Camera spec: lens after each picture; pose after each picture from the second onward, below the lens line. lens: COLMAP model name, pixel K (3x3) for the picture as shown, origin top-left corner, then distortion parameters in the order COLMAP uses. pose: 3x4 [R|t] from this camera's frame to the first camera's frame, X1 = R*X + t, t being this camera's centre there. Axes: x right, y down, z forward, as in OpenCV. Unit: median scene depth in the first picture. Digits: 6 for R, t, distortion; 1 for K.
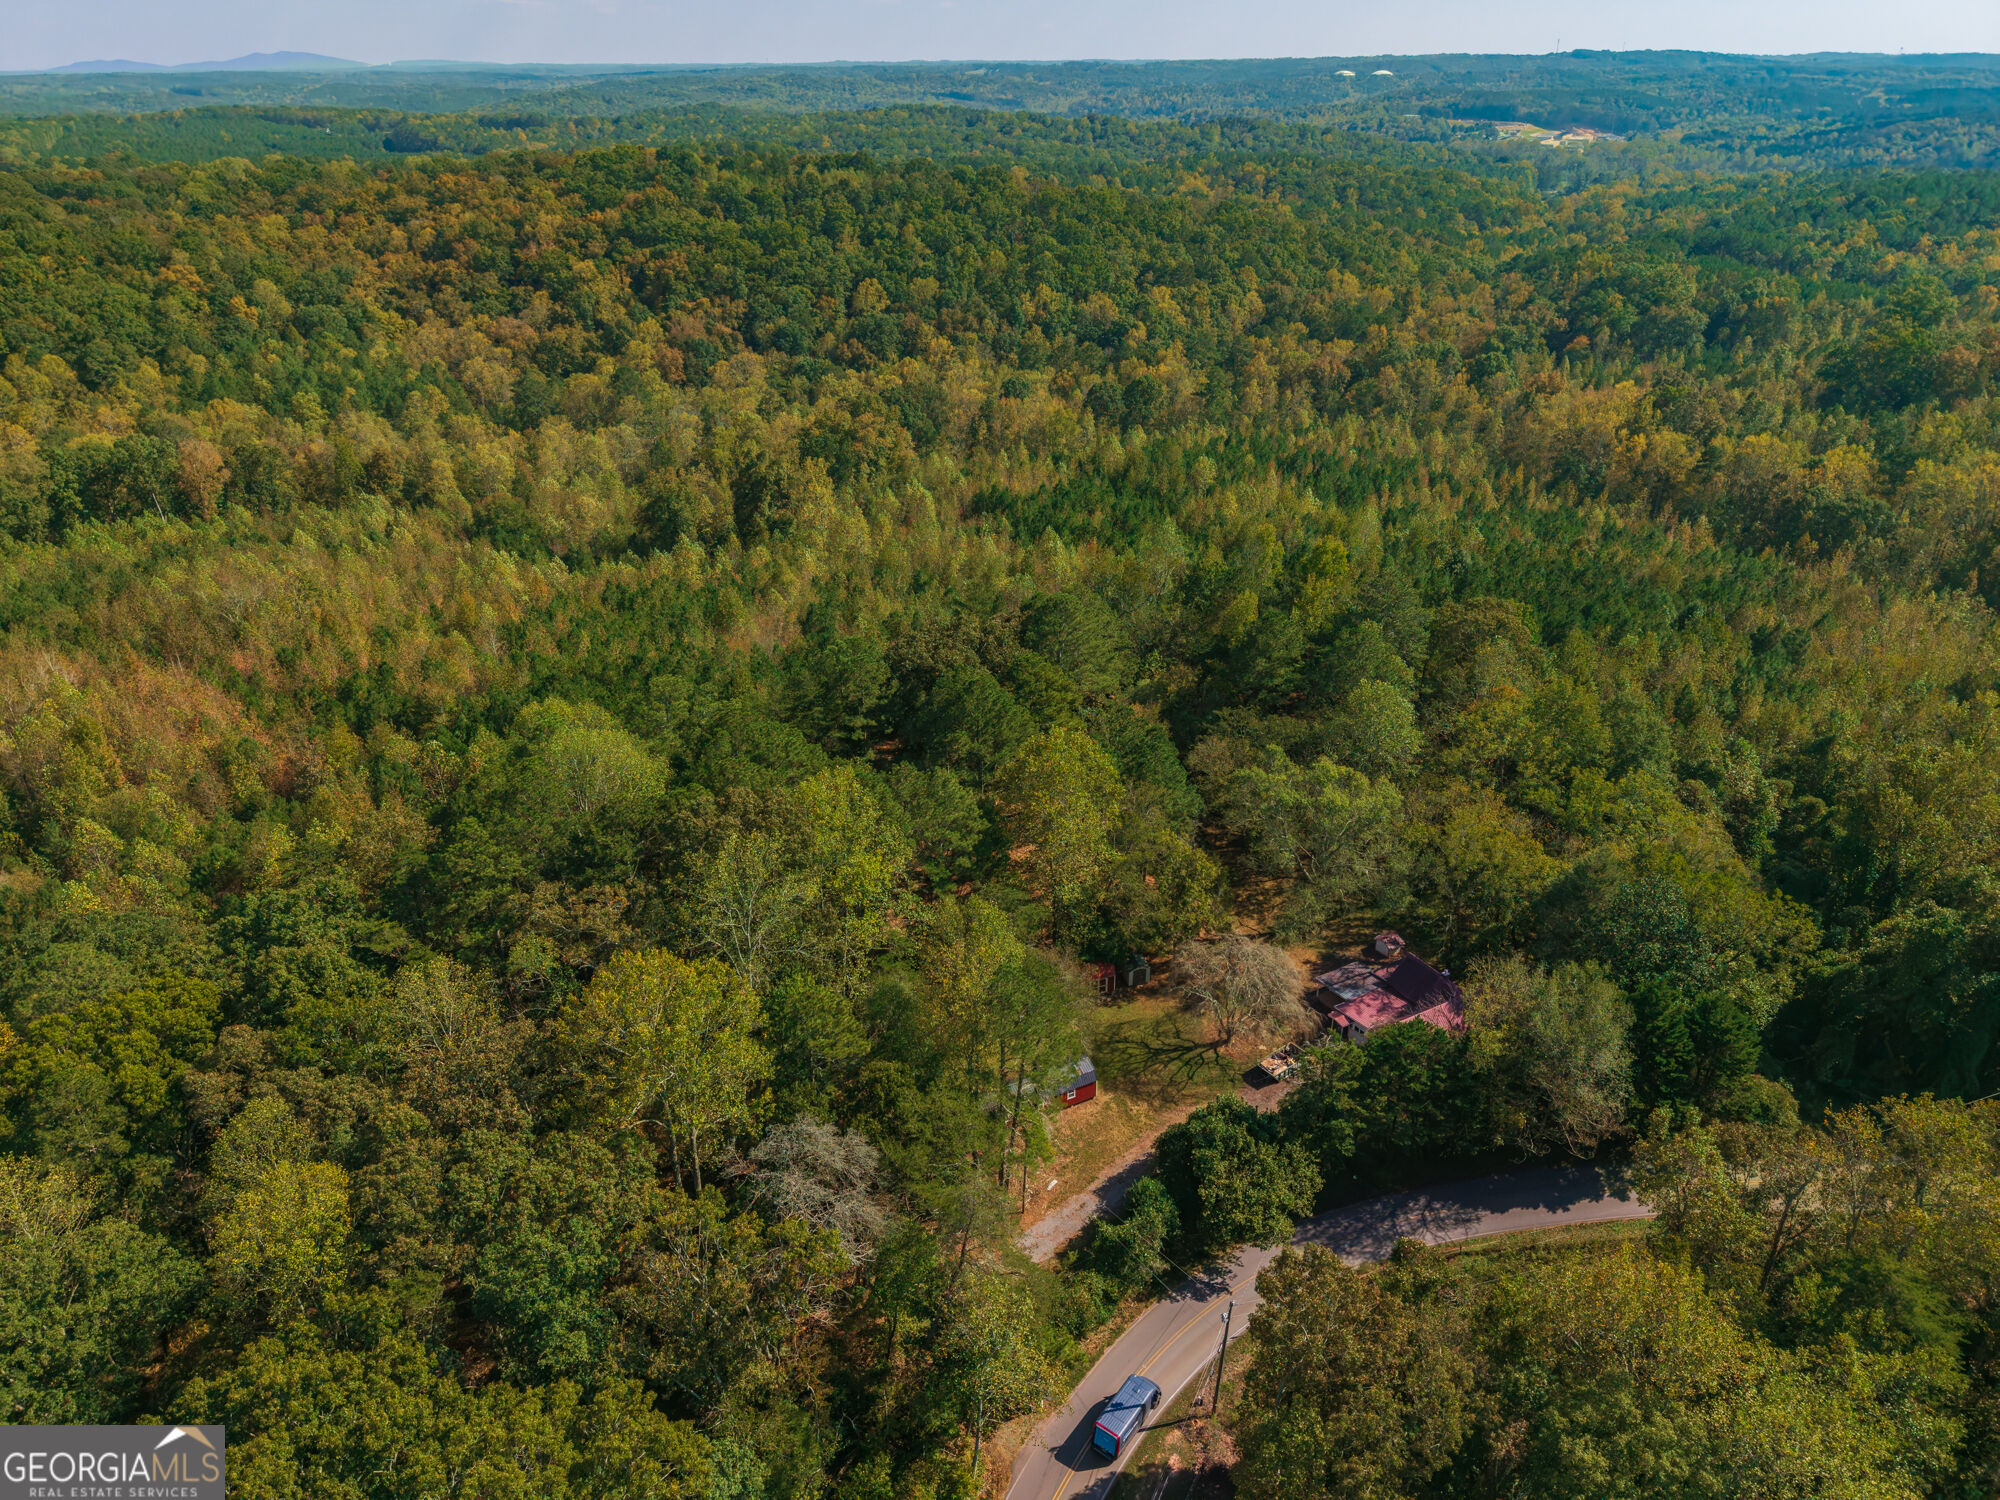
lens RADIAL K [[1336.3, 0, 1000.0], [0, 1336.3, 750.0], [0, 0, 1]] dist [-0.001371, -0.004060]
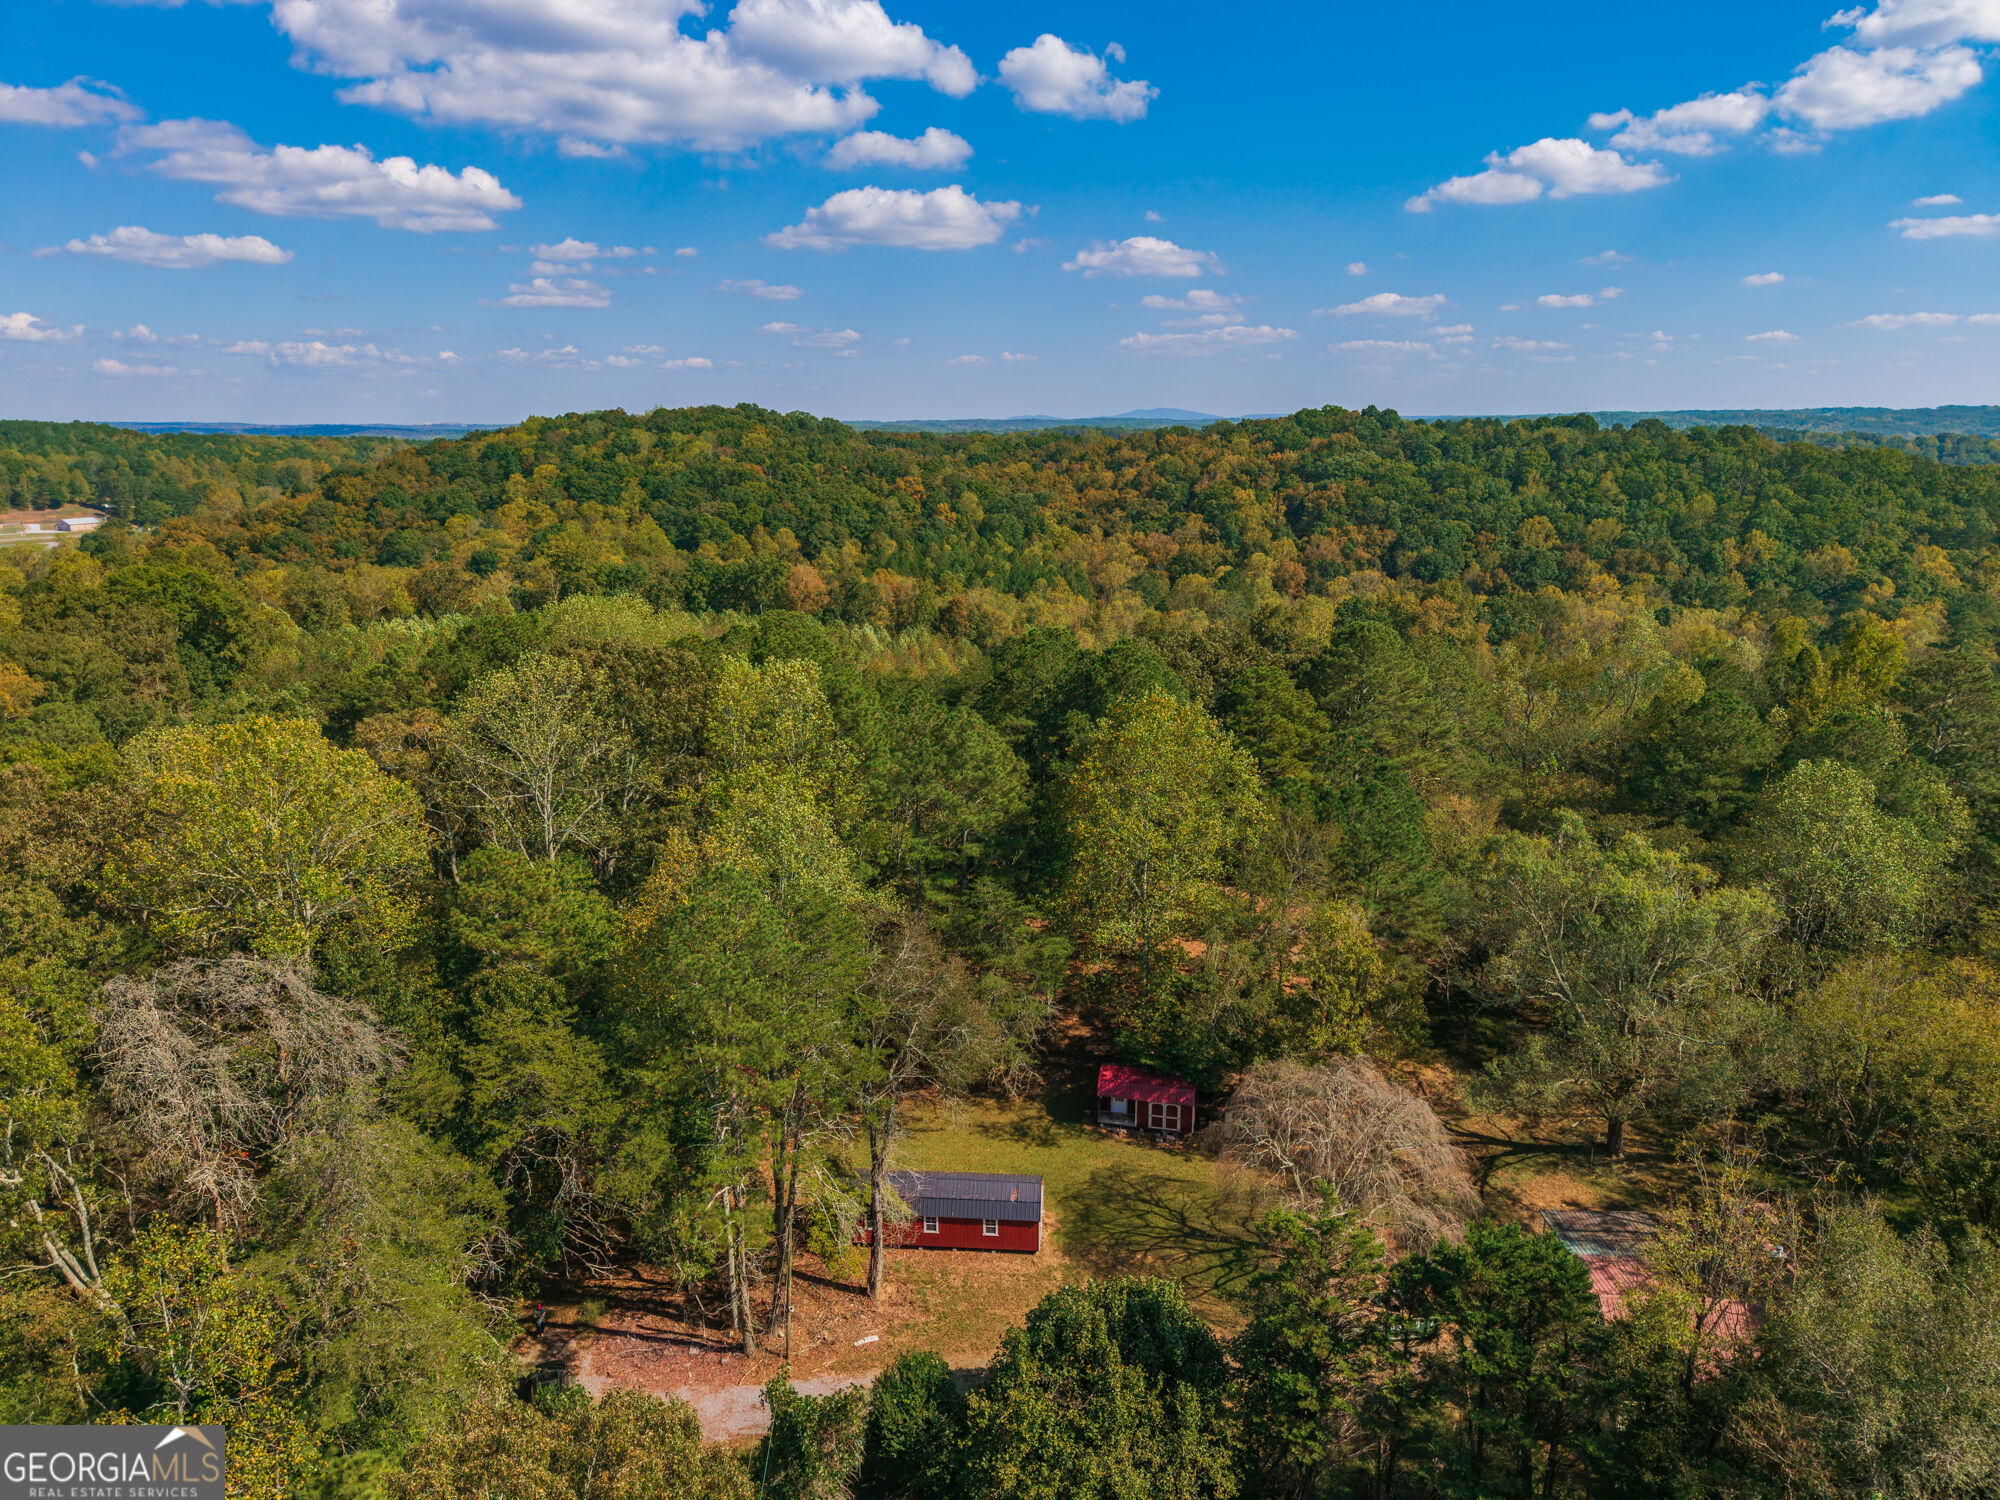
lens RADIAL K [[1336.3, 0, 1000.0], [0, 1336.3, 750.0], [0, 0, 1]] dist [-0.001371, -0.004060]
pose [[0.845822, 0.123871, -0.518884, 0.083504], [-0.240533, 0.956739, -0.163689, 0.036130], [0.476160, 0.263260, 0.839026, 0.106818]]
